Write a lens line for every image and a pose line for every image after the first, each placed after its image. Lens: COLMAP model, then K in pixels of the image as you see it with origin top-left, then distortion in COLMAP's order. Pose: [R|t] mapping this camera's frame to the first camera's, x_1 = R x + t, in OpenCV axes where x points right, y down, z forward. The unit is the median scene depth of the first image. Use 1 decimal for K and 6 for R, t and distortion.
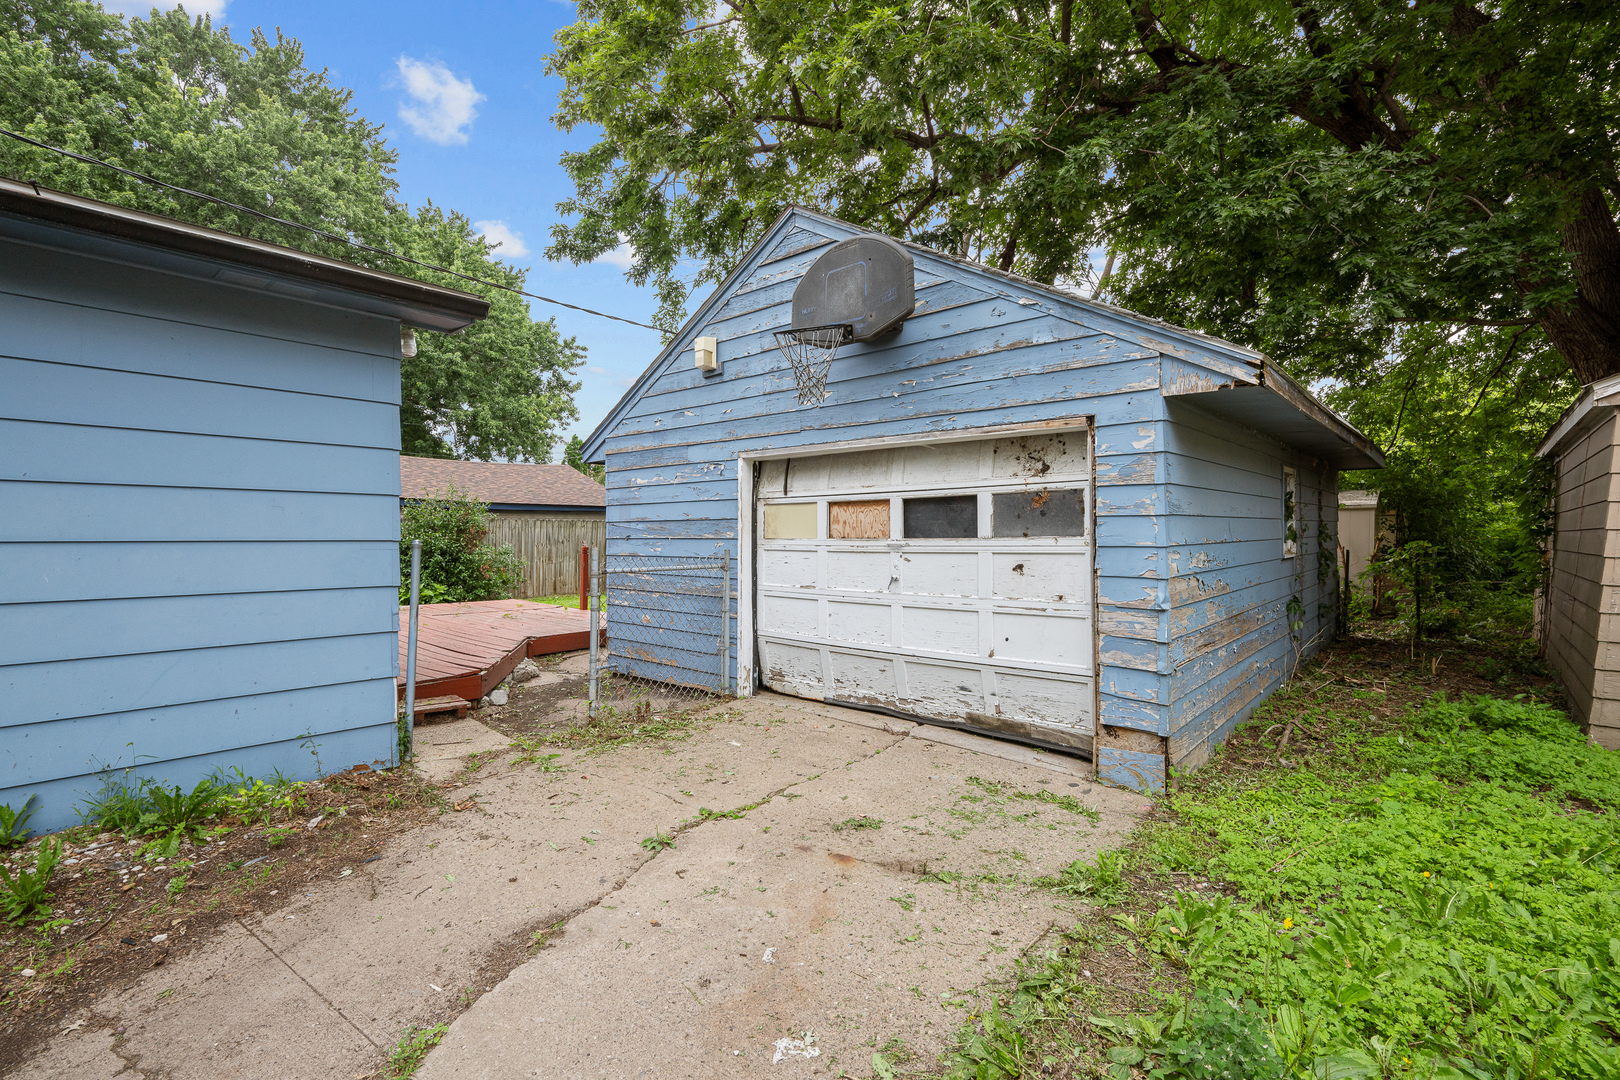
lens RADIAL K [[733.9, 0, 808.4], [0, 733.9, 537.3], [0, 0, 1]] dist [0.005529, 0.000587]
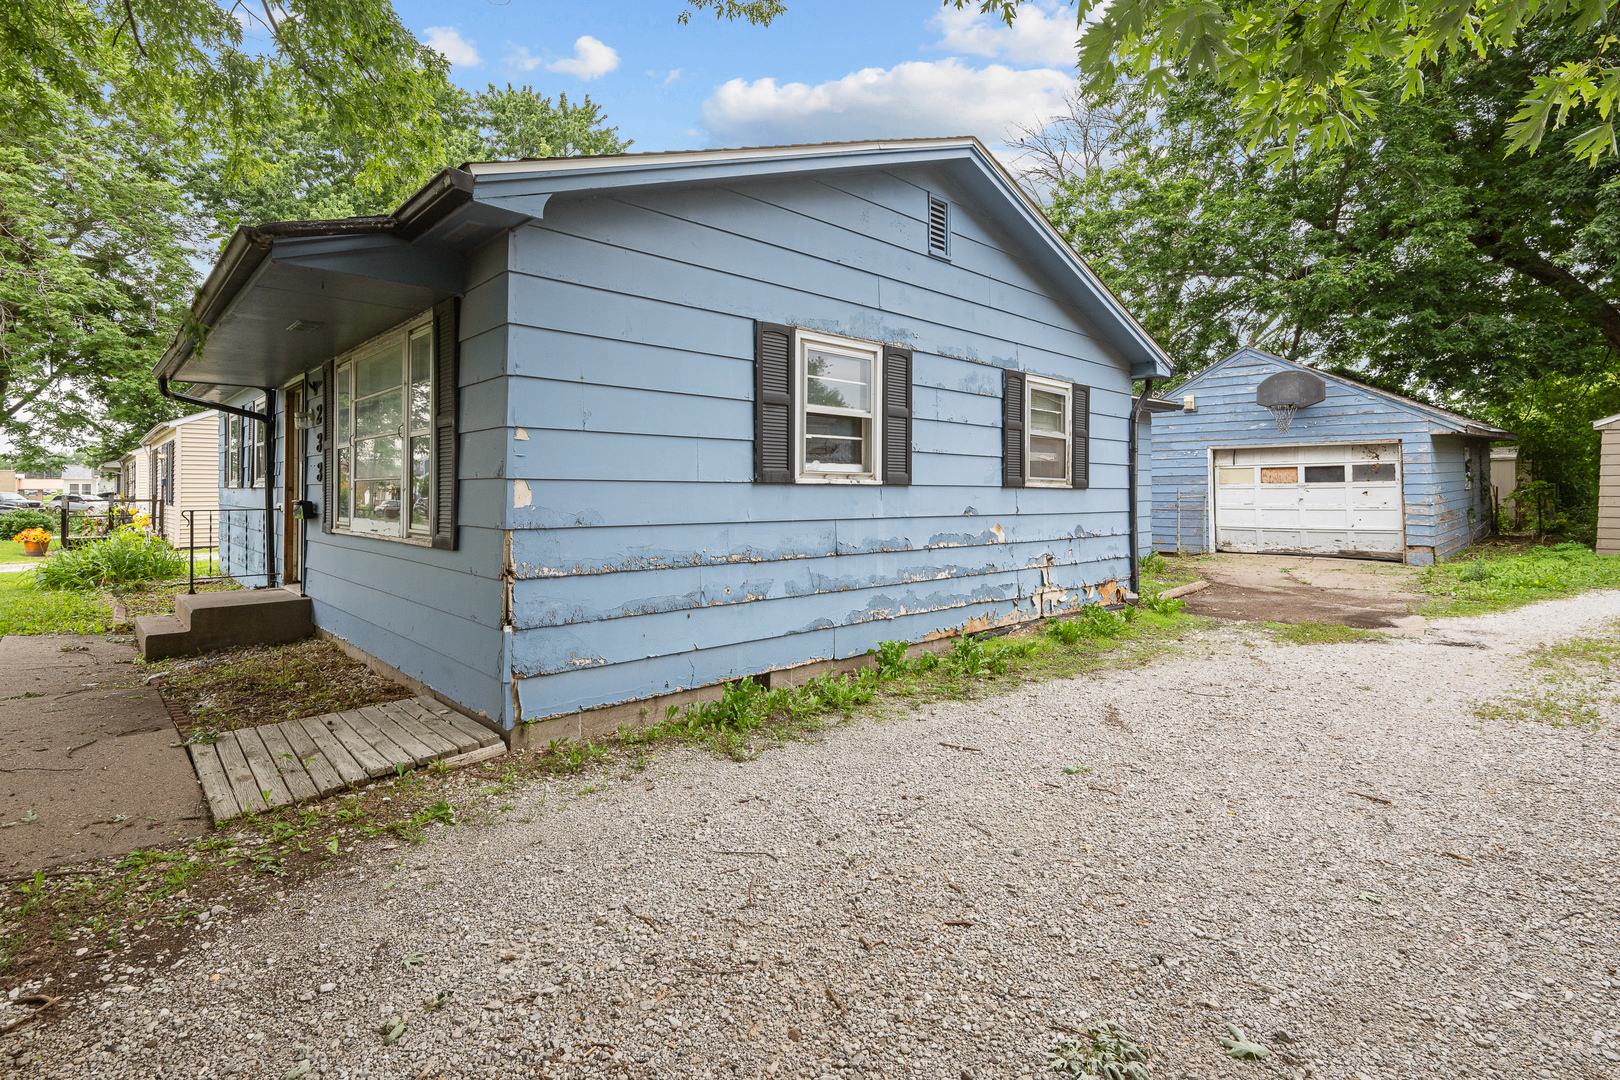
lens RADIAL K [[783.1, 0, 793.4], [0, 783.1, 475.7], [0, 0, 1]] dist [-0.001939, -0.000110]
pose [[0.994786, -0.014844, -0.100902, -1.415498], [0.013471, 0.999807, -0.014280, -0.008226], [0.101094, 0.012846, 0.994794, -1.937900]]
